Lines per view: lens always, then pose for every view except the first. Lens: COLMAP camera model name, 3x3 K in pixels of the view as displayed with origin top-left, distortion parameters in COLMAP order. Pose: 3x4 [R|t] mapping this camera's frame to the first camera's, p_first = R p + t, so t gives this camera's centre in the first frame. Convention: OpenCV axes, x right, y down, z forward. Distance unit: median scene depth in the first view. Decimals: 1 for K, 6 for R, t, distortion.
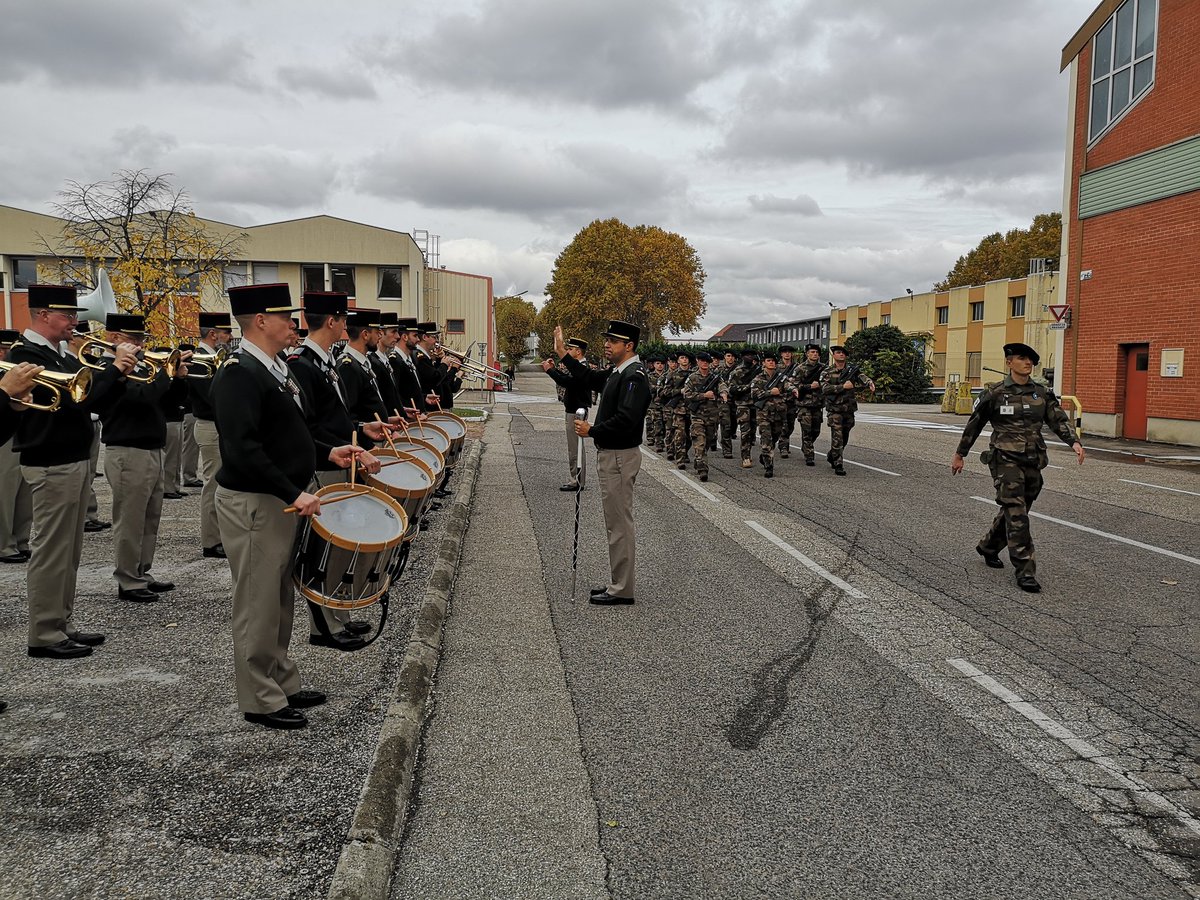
lens RADIAL K [[914.5, 0, 600.2], [0, 914.5, 440.6], [0, 0, 1]] dist [0.058799, -0.038323]
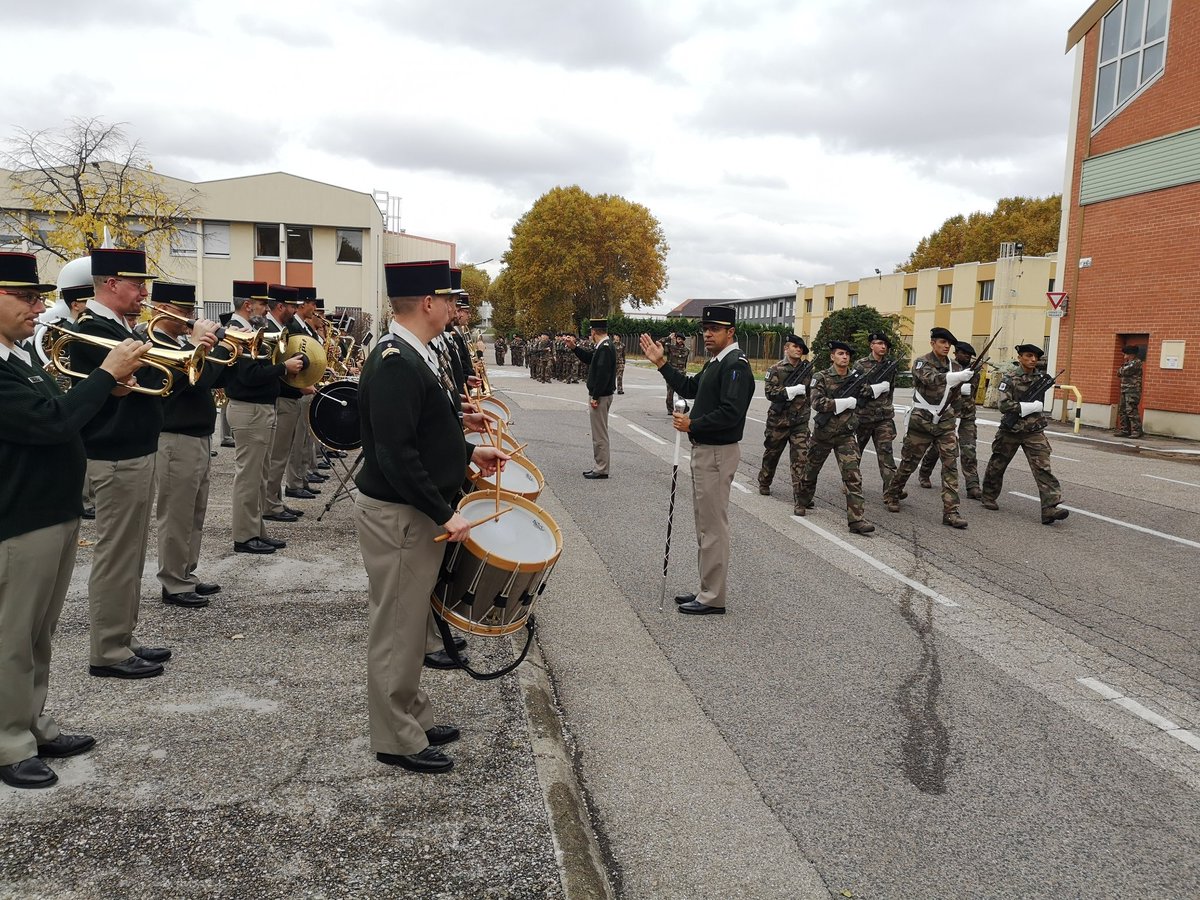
lens RADIAL K [[938.0, 0, 600.0], [0, 938.0, 450.0], [0, 0, 1]] dist [0.020488, -0.009054]
pose [[0.998088, 0.018566, 0.058955, -0.148176], [-0.020733, 0.999124, 0.036359, -0.017444], [-0.058228, -0.037512, 0.997598, 0.072755]]
